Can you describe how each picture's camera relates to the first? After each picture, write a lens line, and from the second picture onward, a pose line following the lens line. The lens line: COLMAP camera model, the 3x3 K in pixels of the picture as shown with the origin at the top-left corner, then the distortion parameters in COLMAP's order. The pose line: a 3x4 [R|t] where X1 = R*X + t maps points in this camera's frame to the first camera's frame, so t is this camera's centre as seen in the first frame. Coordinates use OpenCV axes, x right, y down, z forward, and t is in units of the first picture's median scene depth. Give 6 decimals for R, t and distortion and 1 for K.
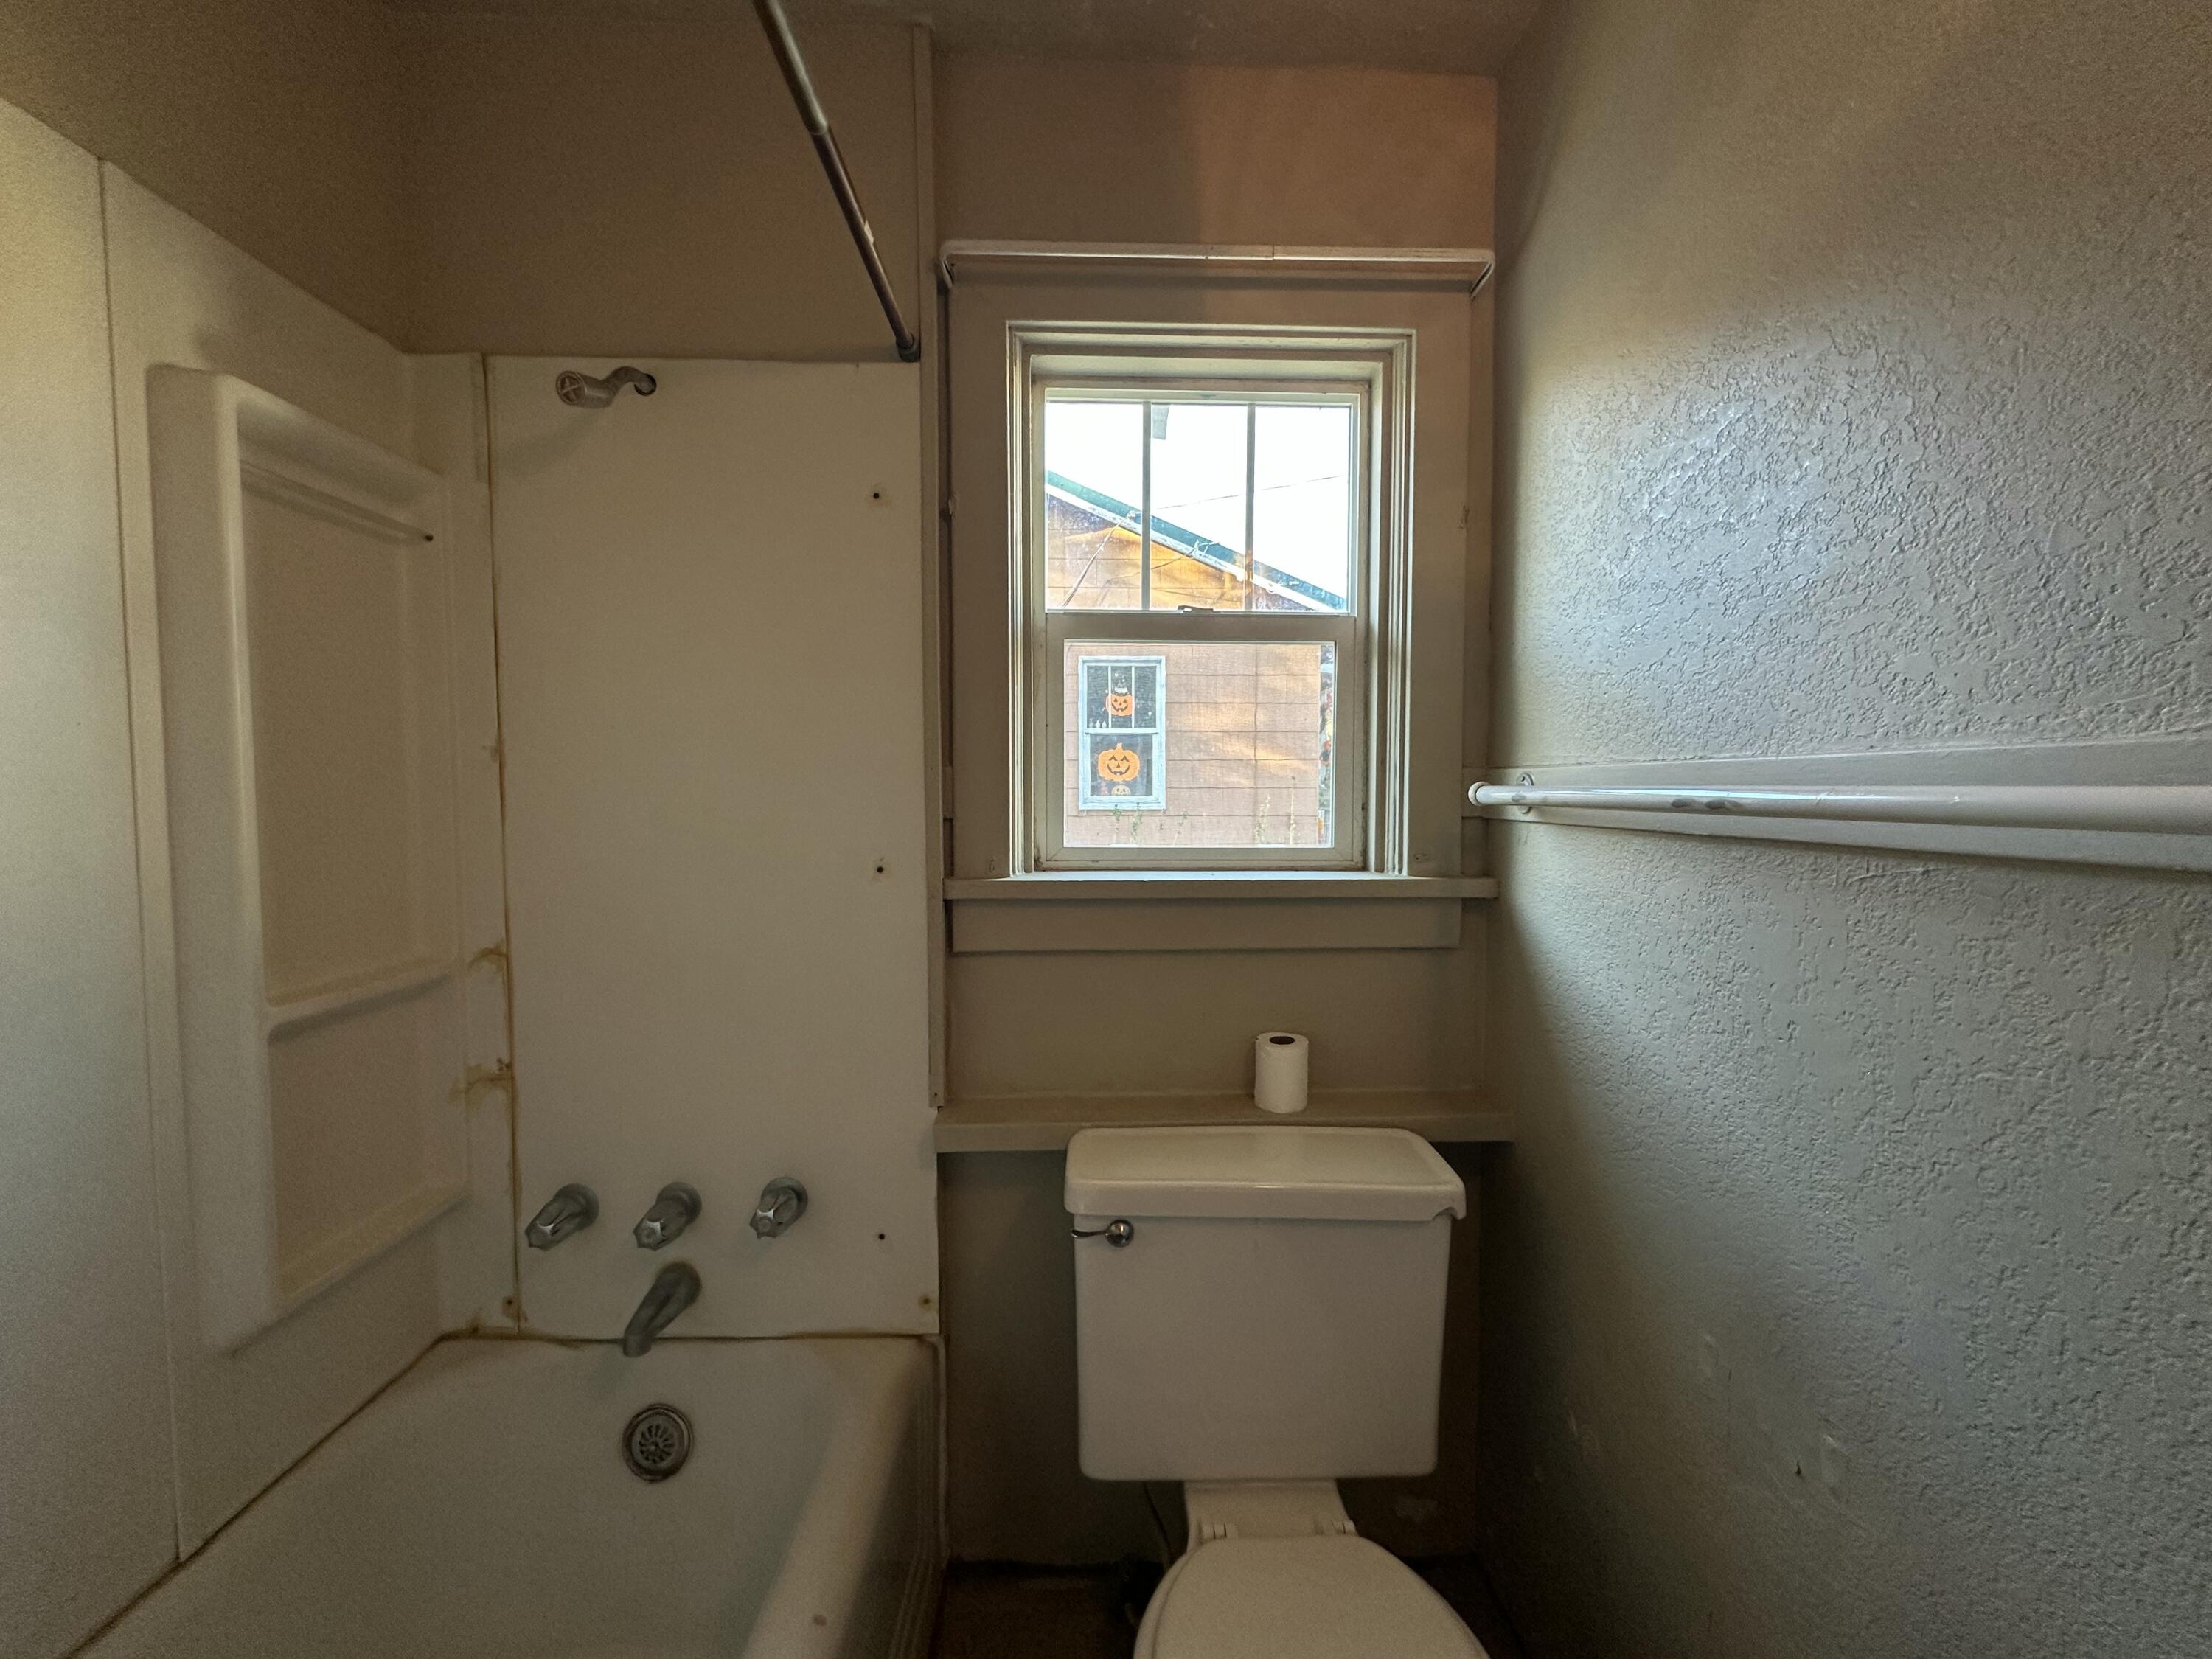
lens RADIAL K [[881.7, 0, 1106.0], [0, 881.7, 829.5], [0, 0, 1]] dist [-0.001937, 0.000653]
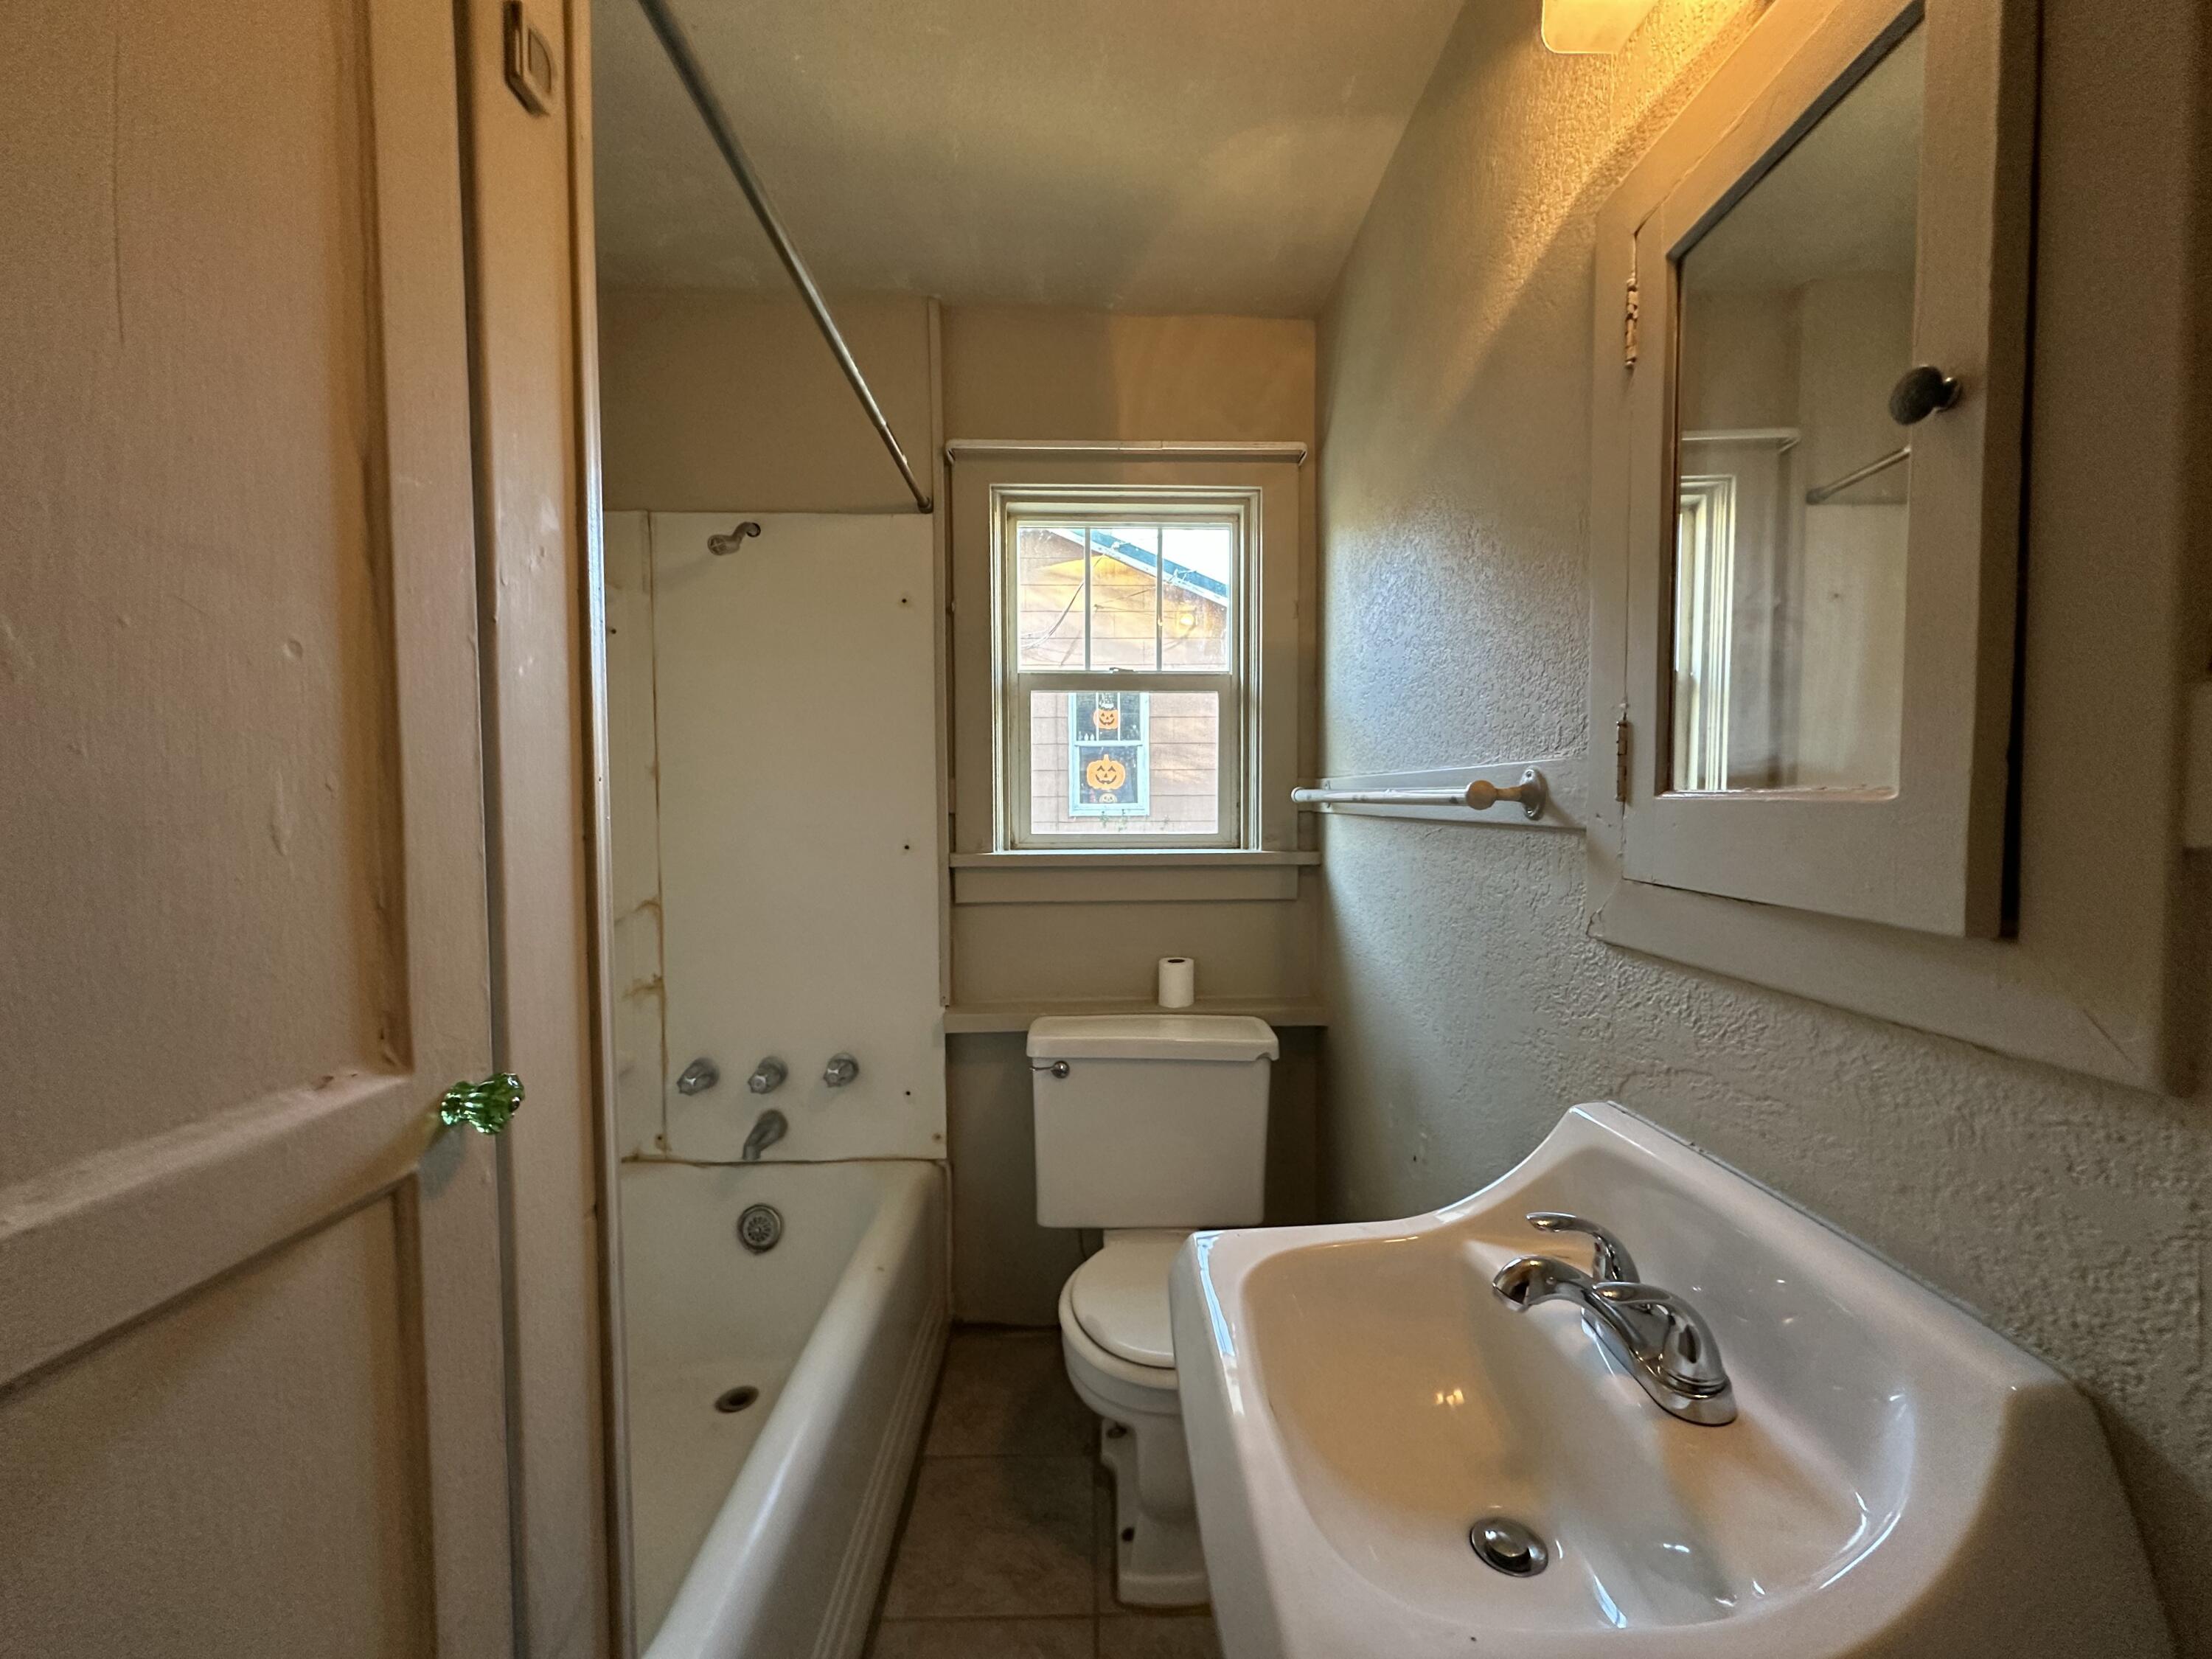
lens RADIAL K [[881.7, 0, 1106.0], [0, 881.7, 829.5], [0, 0, 1]] dist [-0.001937, 0.000653]
pose [[0.999989, -0.004591, 0.001321, 0.080954], [0.004605, 0.999936, -0.010323, 0.032027], [-0.001273, 0.010329, 0.999946, -0.500370]]
